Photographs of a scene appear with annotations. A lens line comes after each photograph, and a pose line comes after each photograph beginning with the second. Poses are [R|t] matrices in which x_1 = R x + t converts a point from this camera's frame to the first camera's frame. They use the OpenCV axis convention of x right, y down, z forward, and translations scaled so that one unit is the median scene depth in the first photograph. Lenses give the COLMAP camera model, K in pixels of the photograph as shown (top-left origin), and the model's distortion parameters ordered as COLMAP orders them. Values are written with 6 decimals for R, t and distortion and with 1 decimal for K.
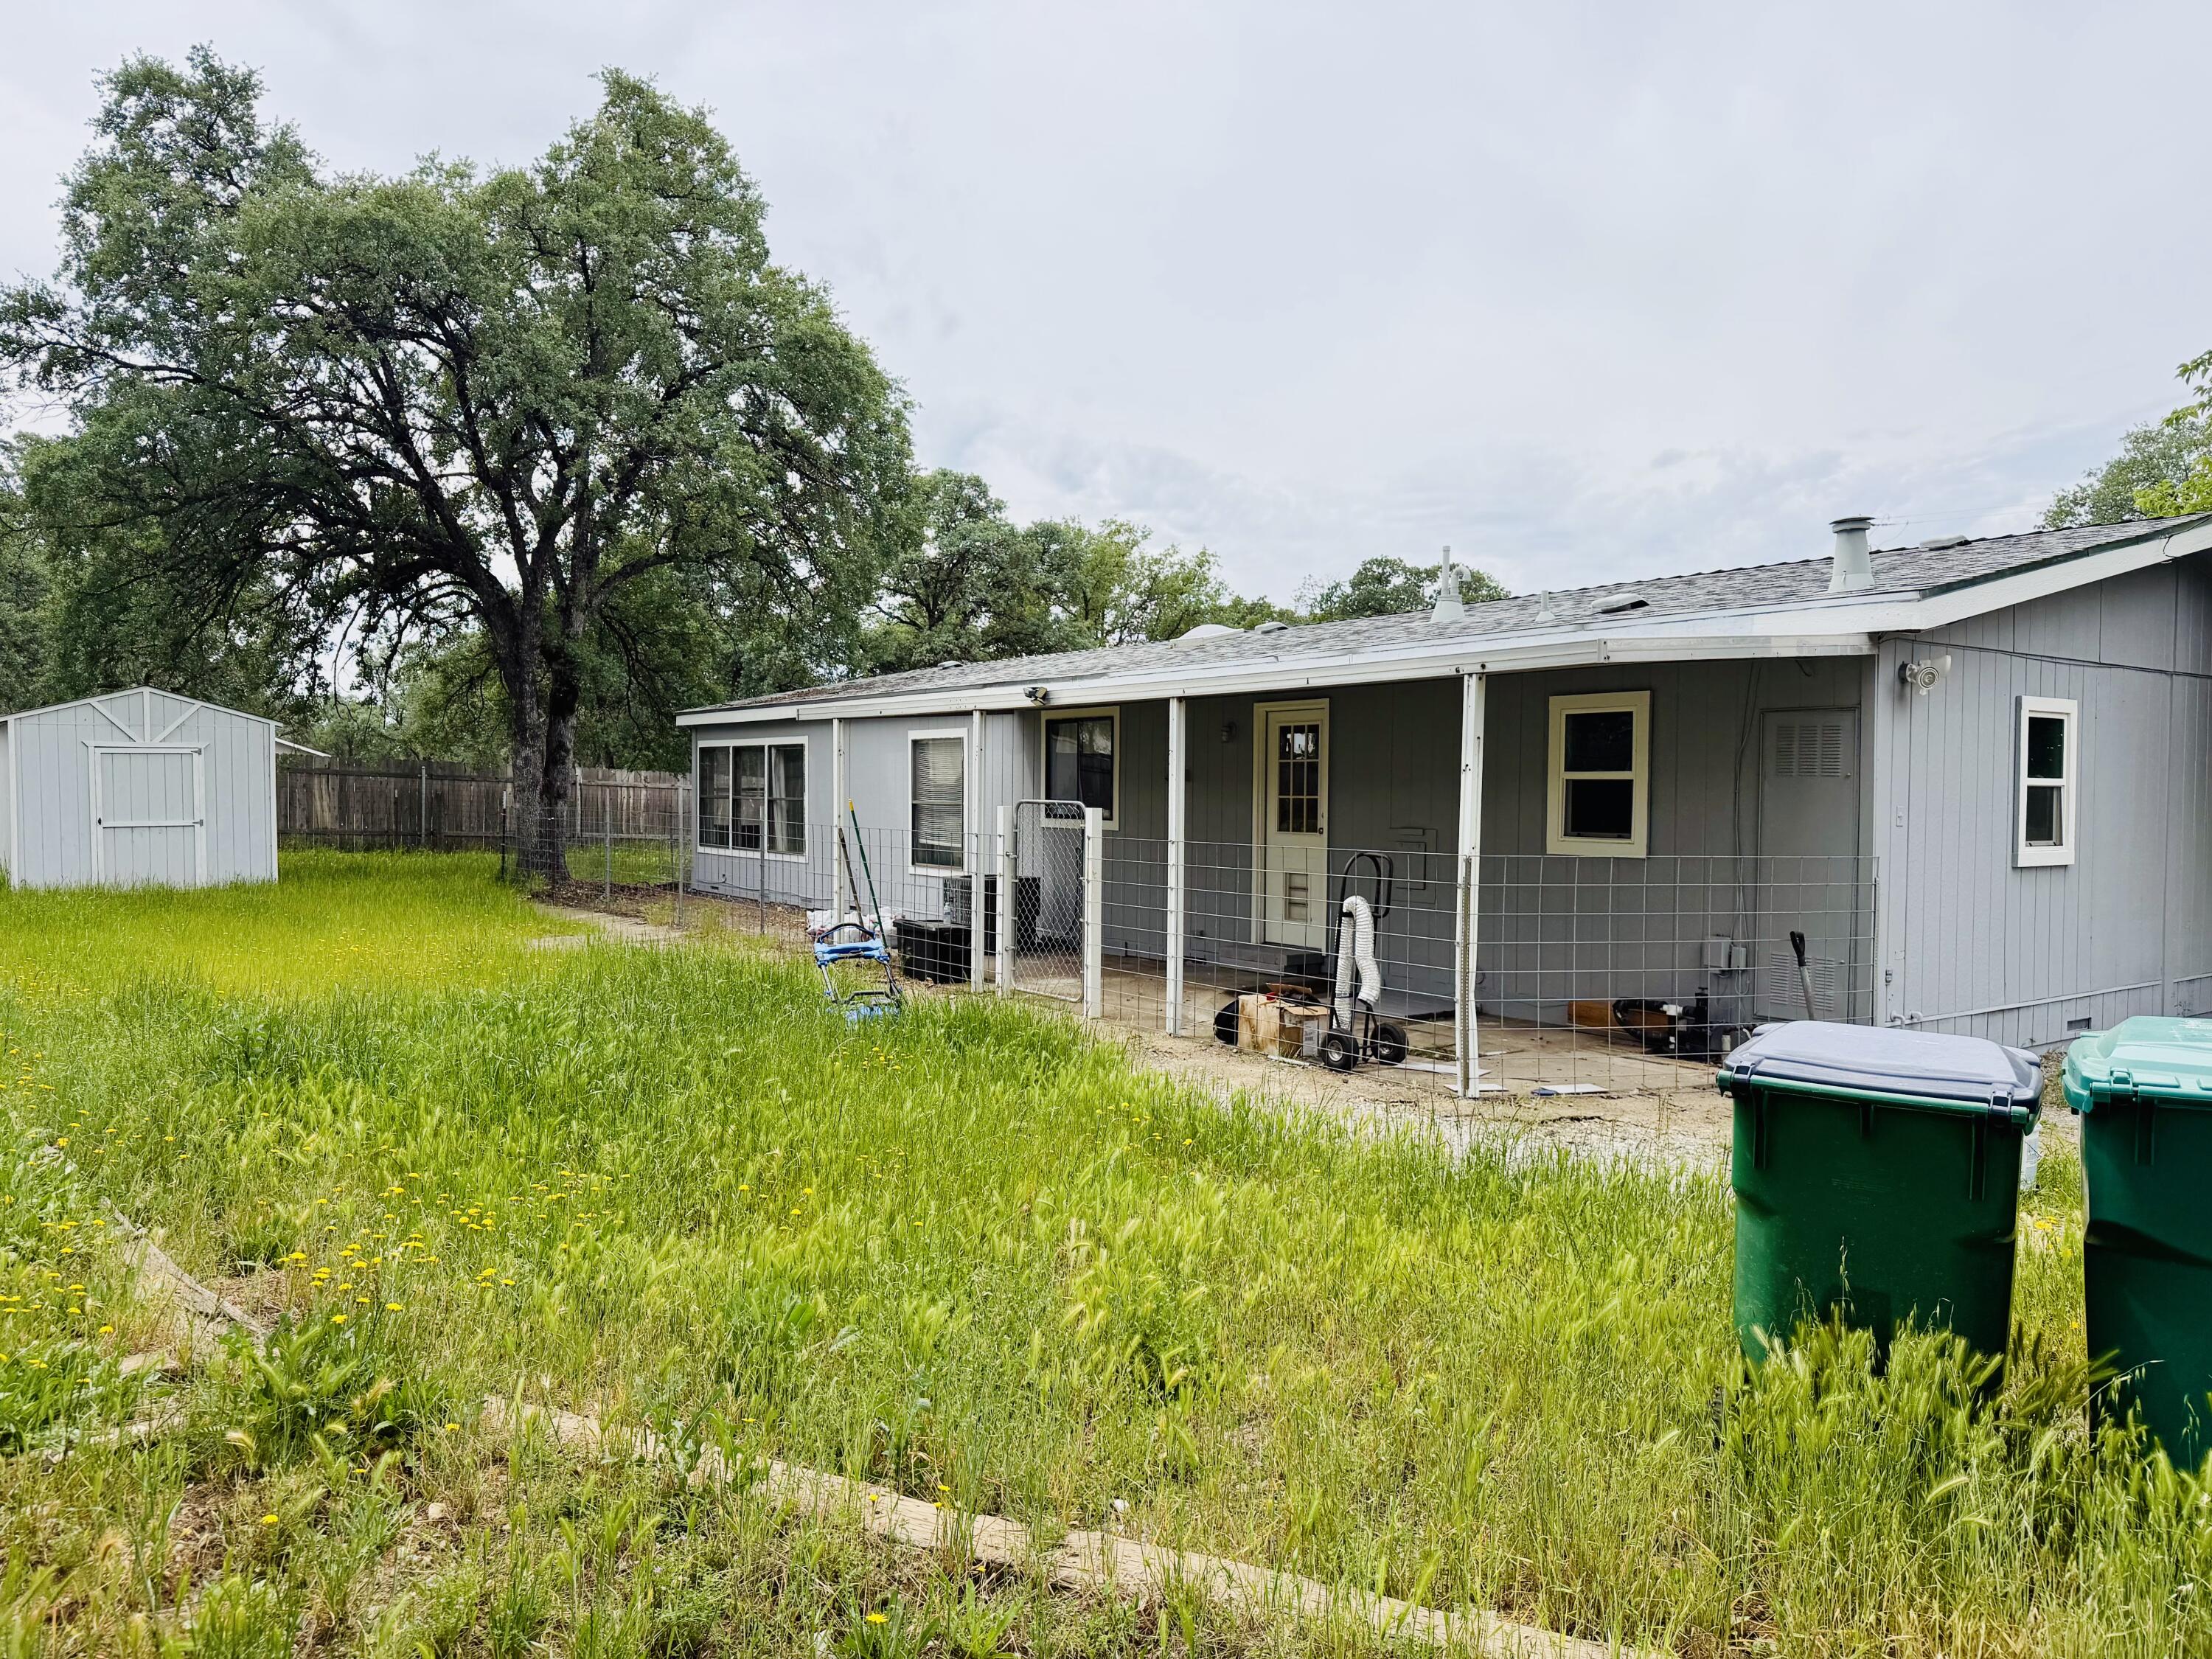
lens RADIAL K [[1457.8, 0, 1106.0], [0, 1457.8, 829.5], [0, 0, 1]] dist [-0.003282, -0.000697]
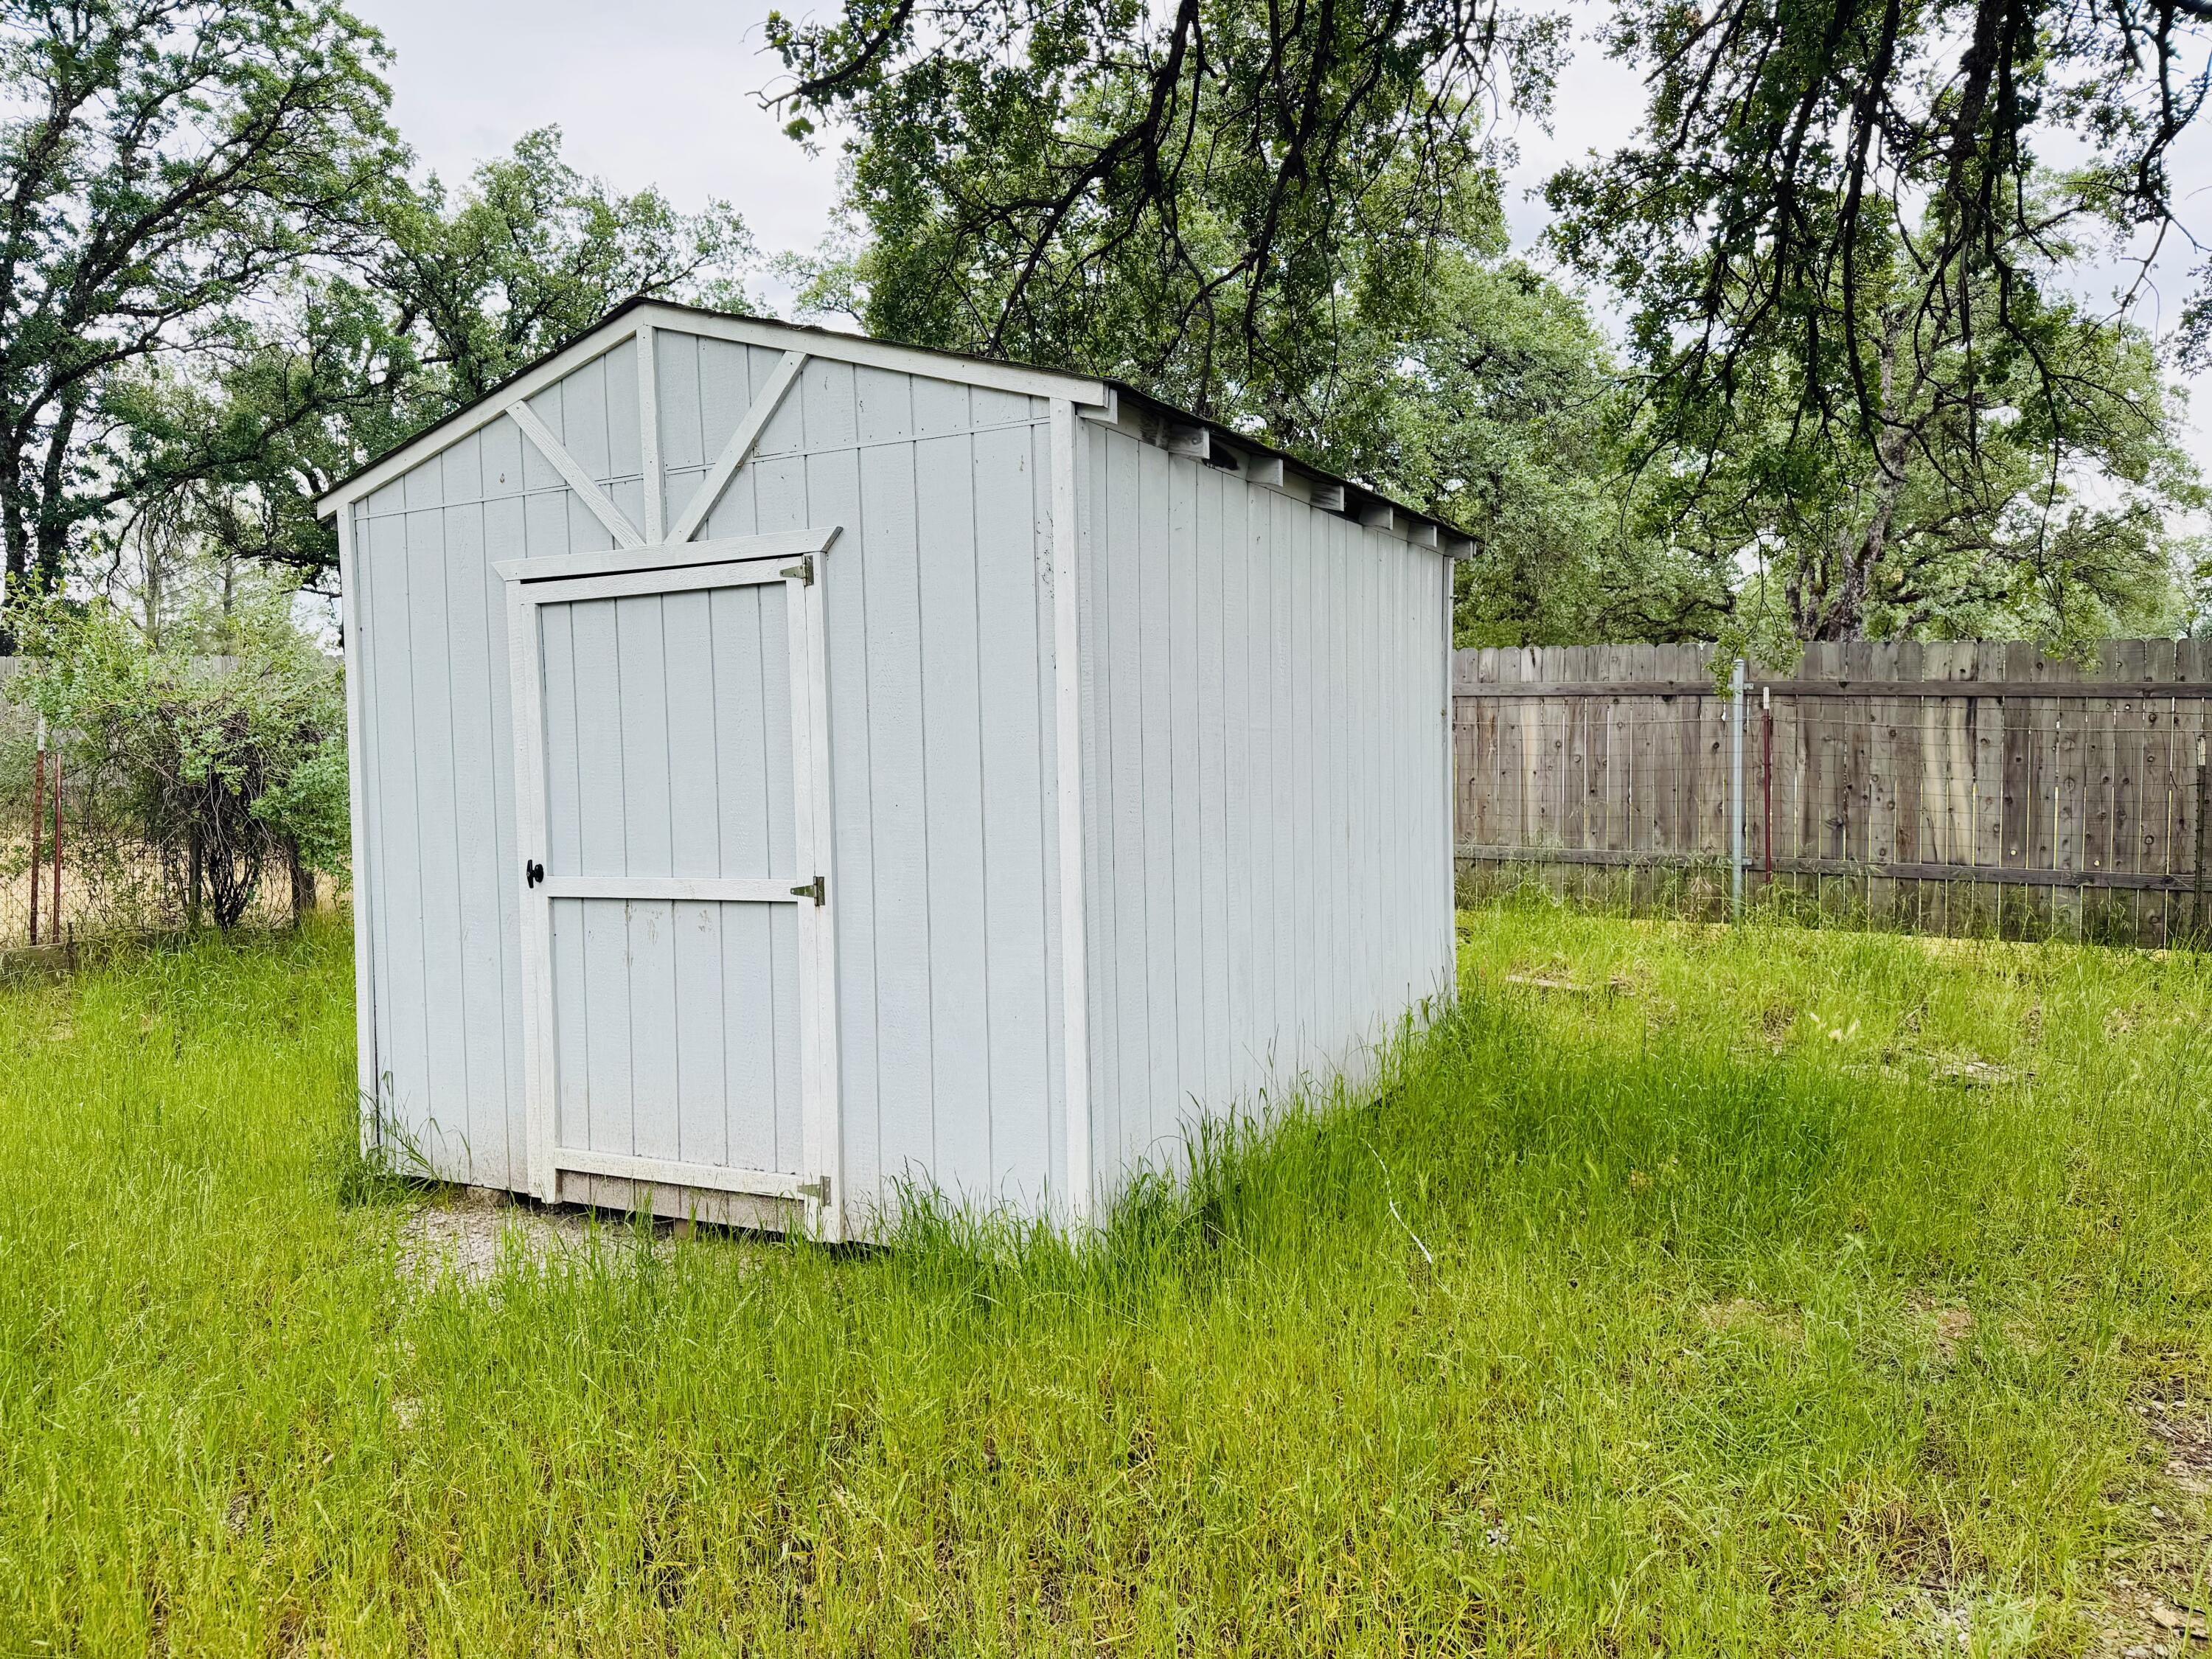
lens RADIAL K [[1457.8, 0, 1106.0], [0, 1457.8, 829.5], [0, 0, 1]] dist [-0.003282, -0.000697]
pose [[0.336276, 0.026187, -0.941399, -0.293444], [-0.009805, 0.999657, 0.024305, -0.014652], [0.941713, 0.001057, 0.336417, 0.713280]]
